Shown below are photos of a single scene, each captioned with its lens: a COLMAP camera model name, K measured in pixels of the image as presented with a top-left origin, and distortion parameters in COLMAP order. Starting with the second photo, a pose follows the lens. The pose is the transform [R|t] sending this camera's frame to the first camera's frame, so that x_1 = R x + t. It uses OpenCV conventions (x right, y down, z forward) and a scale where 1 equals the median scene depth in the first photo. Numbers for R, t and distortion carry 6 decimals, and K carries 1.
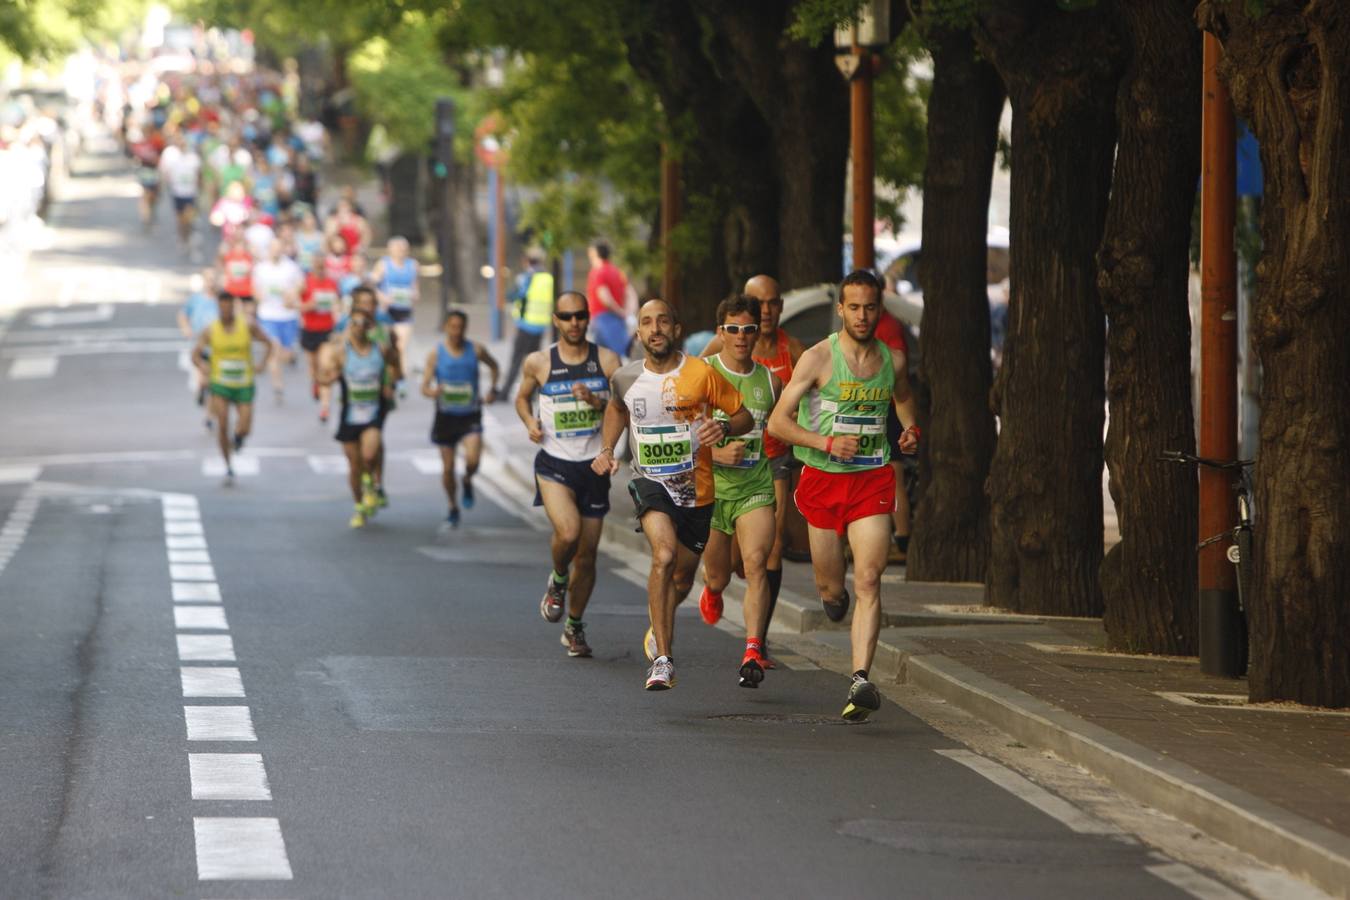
lens RADIAL K [[6467.1, 0, 673.6], [0, 6467.1, 489.4], [0, 0, 1]] dist [0.744795, 3.940413]
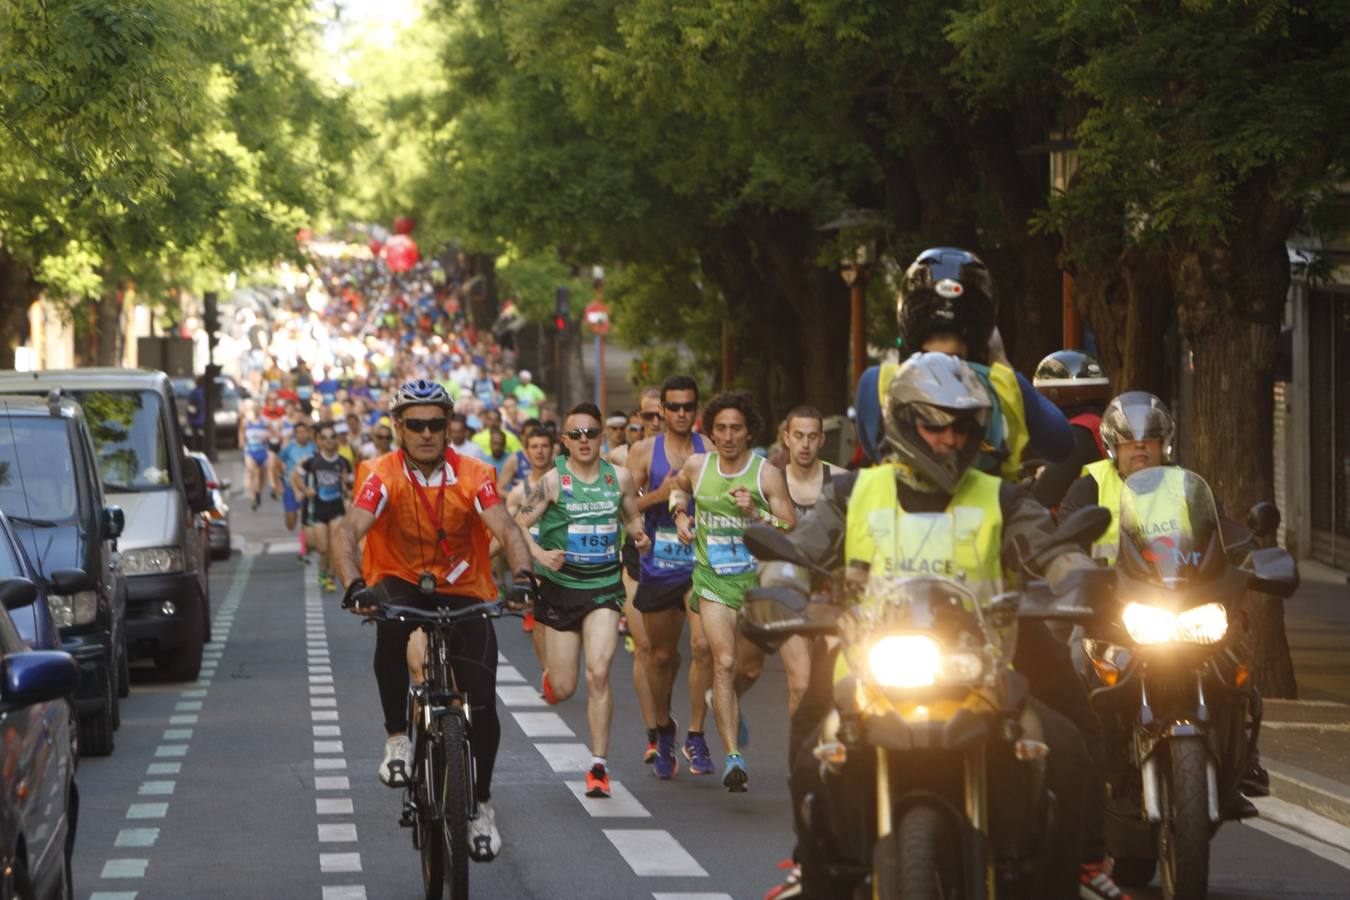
lens RADIAL K [[6467.1, 0, 673.6], [0, 6467.1, 489.4], [0, 0, 1]] dist [0.744795, 3.940413]
pose [[0.999938, -0.009517, 0.005723, -0.027930], [0.009619, 0.999789, -0.018141, 0.015682], [-0.005549, 0.018195, 0.999819, -0.628210]]
